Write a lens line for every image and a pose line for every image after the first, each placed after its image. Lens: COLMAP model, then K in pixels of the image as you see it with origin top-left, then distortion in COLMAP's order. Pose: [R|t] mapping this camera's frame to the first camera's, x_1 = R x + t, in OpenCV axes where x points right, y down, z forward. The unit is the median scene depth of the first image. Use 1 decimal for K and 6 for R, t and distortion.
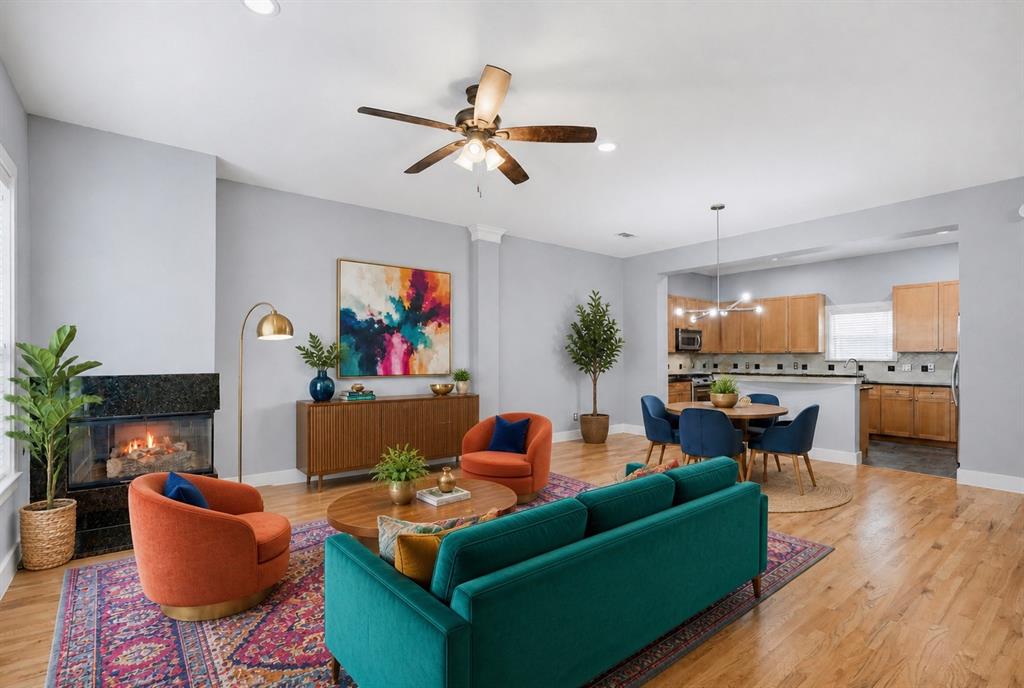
lens RADIAL K [[483.1, 0, 516.5], [0, 483.1, 353.5], [0, 0, 1]] dist [-0.004426, 0.002396]
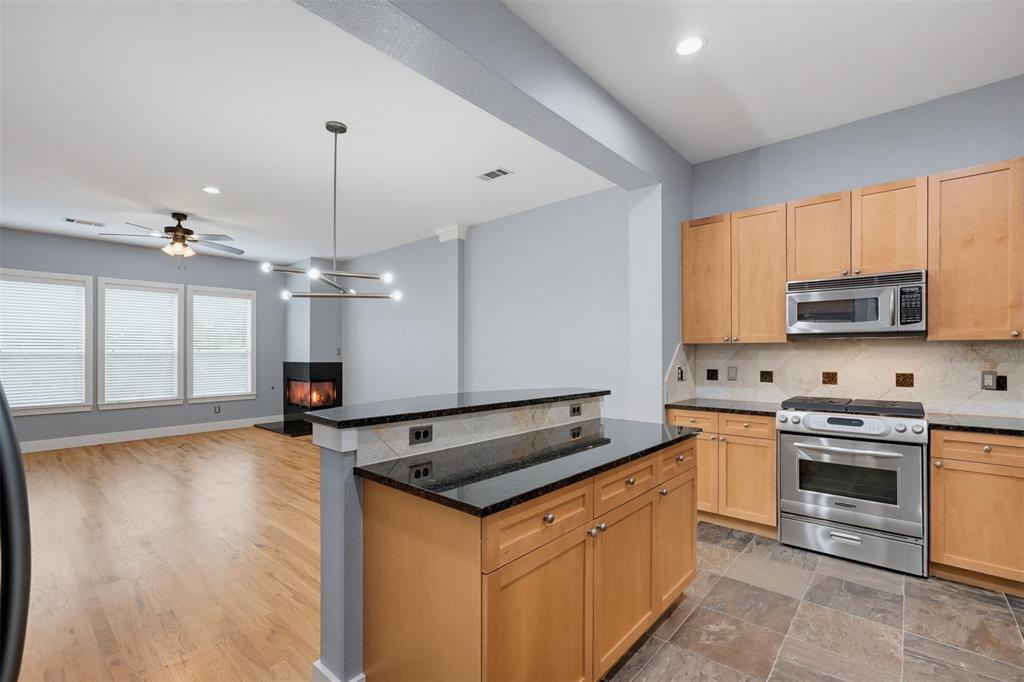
lens RADIAL K [[460.9, 0, 506.8], [0, 460.9, 352.4], [0, 0, 1]] dist [-0.012167, 0.006495]
pose [[0.150134, -0.000999, -0.988665, 0.783429], [0.012585, 0.999920, 0.000900, 0.003588], [0.988585, -0.012578, 0.150135, 0.825489]]
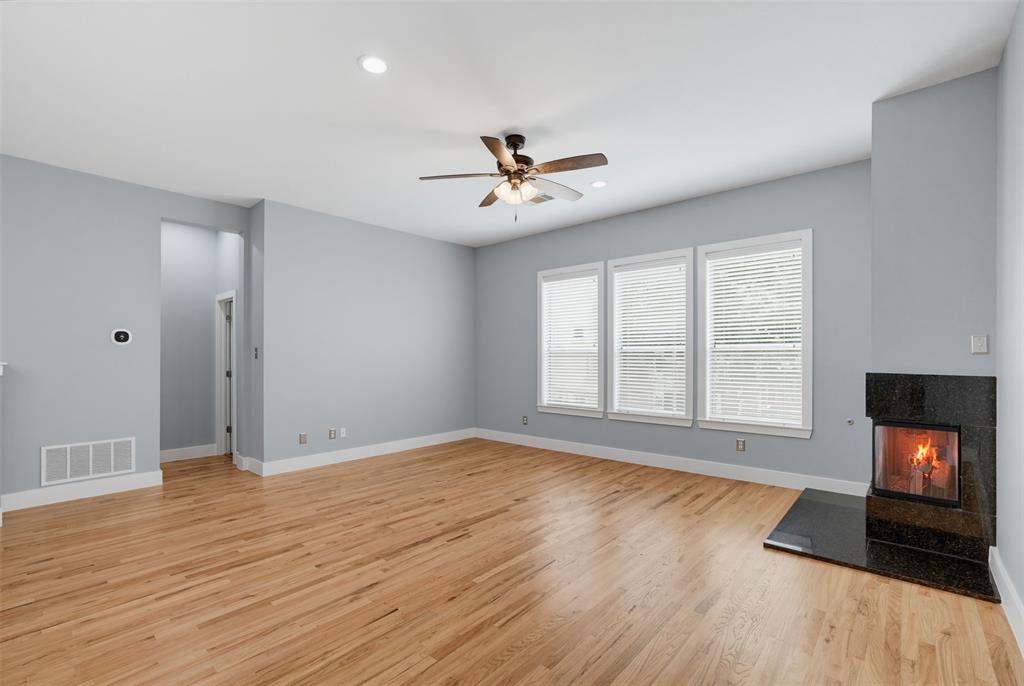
lens RADIAL K [[460.9, 0, 520.9], [0, 460.9, 347.8], [0, 0, 1]] dist [-0.012167, 0.006495]
pose [[-0.984164, 0.002744, -0.177241, 0.054595], [0.006387, 0.999780, -0.019987, 0.004974], [0.177147, -0.020802, -0.983964, 0.890988]]
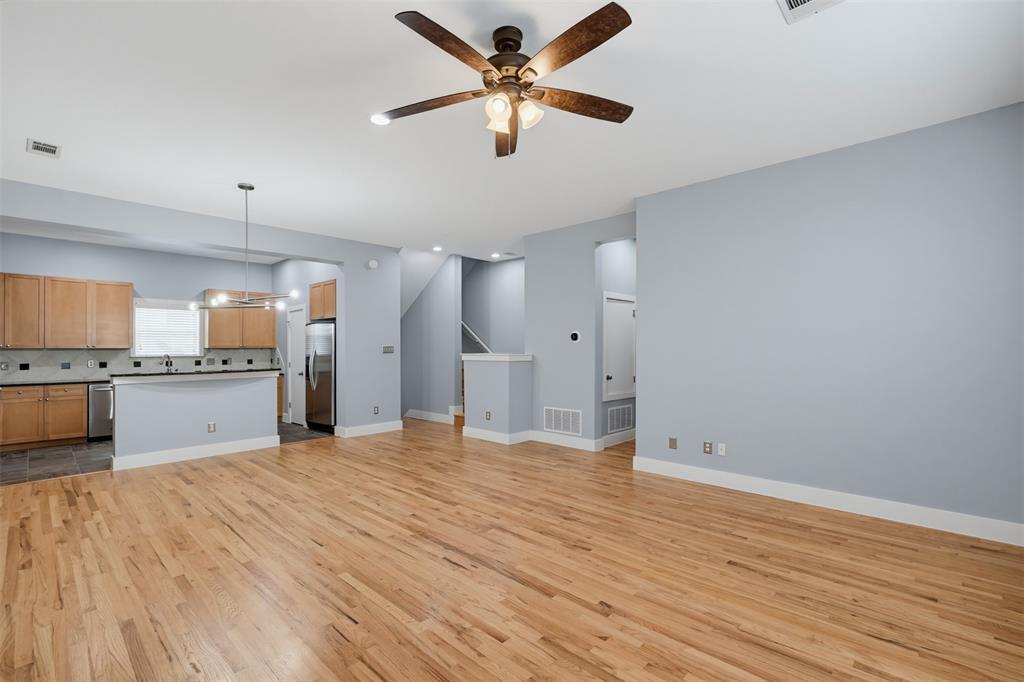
lens RADIAL K [[460.9, 0, 493.3], [0, 460.9, 341.8], [0, 0, 1]] dist [-0.012167, 0.006495]
pose [[-0.110676, 0.015788, 0.993731, -0.346922], [-0.002972, 0.999864, -0.016216, -0.002160], [-0.993852, -0.004748, -0.110614, 0.460872]]
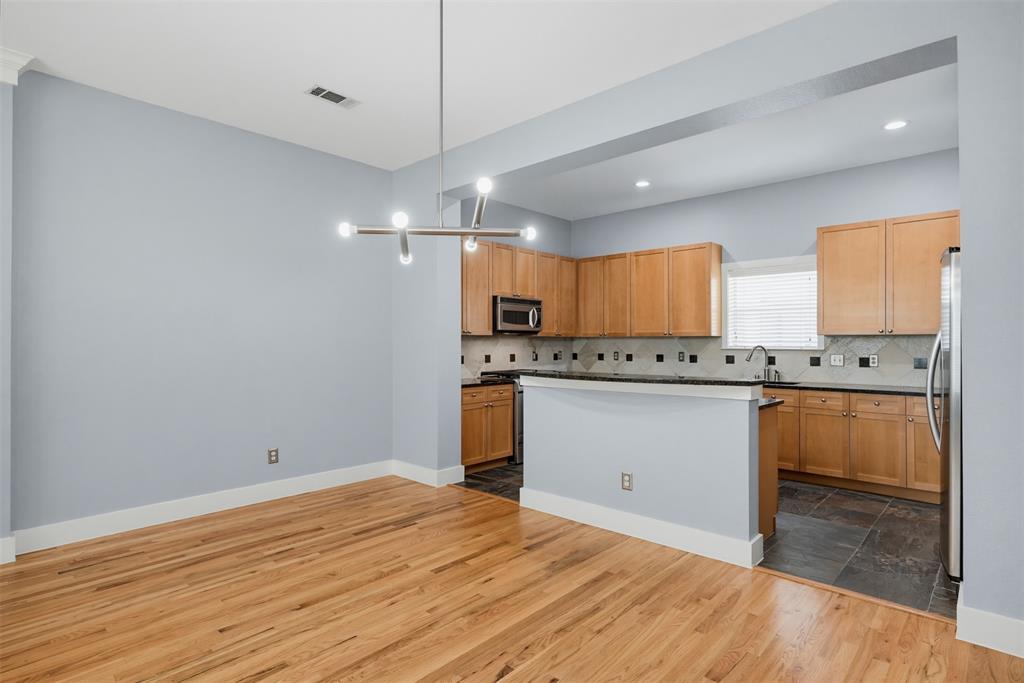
lens RADIAL K [[534.4, 0, 516.4], [0, 534.4, 338.2], [0, 0, 1]] dist [-0.008648, 0.004087]
pose [[0.988883, 0.002186, 0.148682, 0.300228], [-0.002141, 0.999998, -0.000464, 0.002132], [-0.148683, 0.000141, 0.988885, 0.385450]]
